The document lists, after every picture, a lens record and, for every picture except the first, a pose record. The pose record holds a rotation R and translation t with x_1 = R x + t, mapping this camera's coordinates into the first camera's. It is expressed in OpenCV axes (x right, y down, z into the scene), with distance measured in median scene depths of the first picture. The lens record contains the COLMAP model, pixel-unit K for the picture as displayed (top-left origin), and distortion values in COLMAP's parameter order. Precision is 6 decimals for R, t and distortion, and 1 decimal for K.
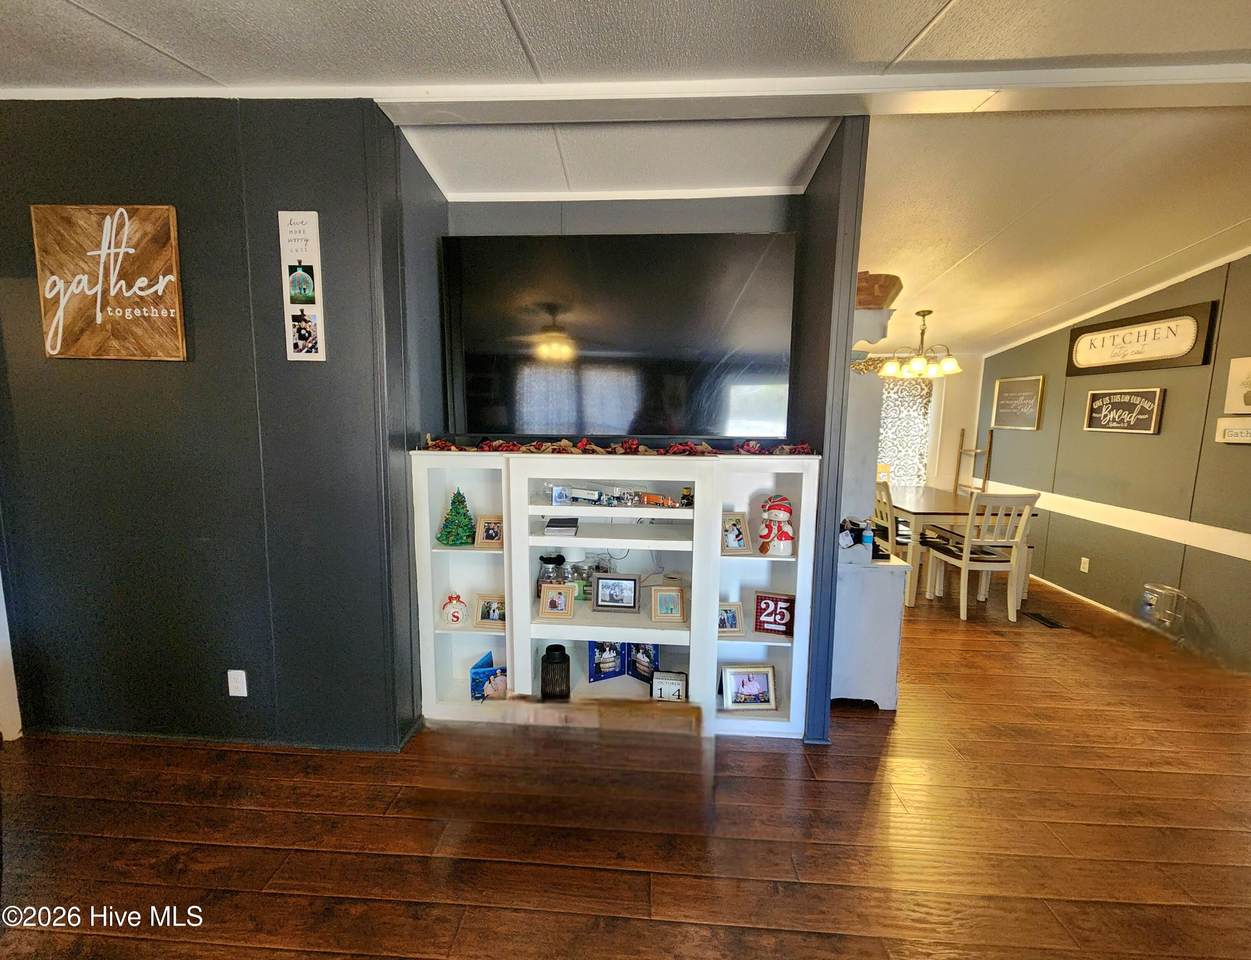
lens RADIAL K [[534.2, 0, 614.7], [0, 534.2, 480.4], [0, 0, 1]] dist [0.001456, -0.001146]
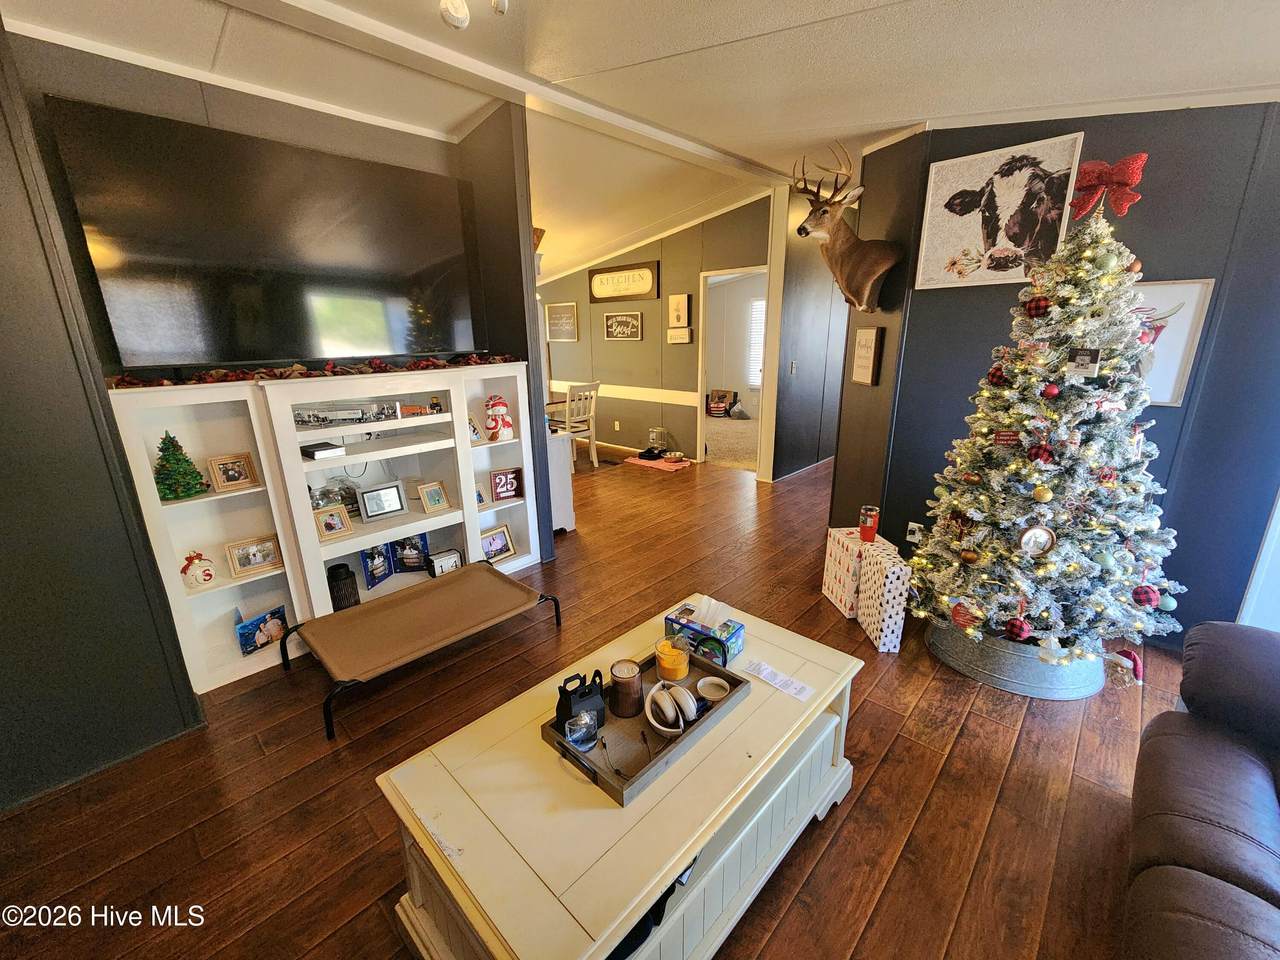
lens RADIAL K [[520.4, 0, 644.8], [0, 520.4, 479.1], [0, 0, 1]] dist [0.009366, -0.005136]
pose [[0.626692, -0.232815, 0.743676, -0.444986], [0.121572, 0.971852, 0.201800, 0.013029], [-0.769726, -0.036056, 0.637355, -0.106207]]
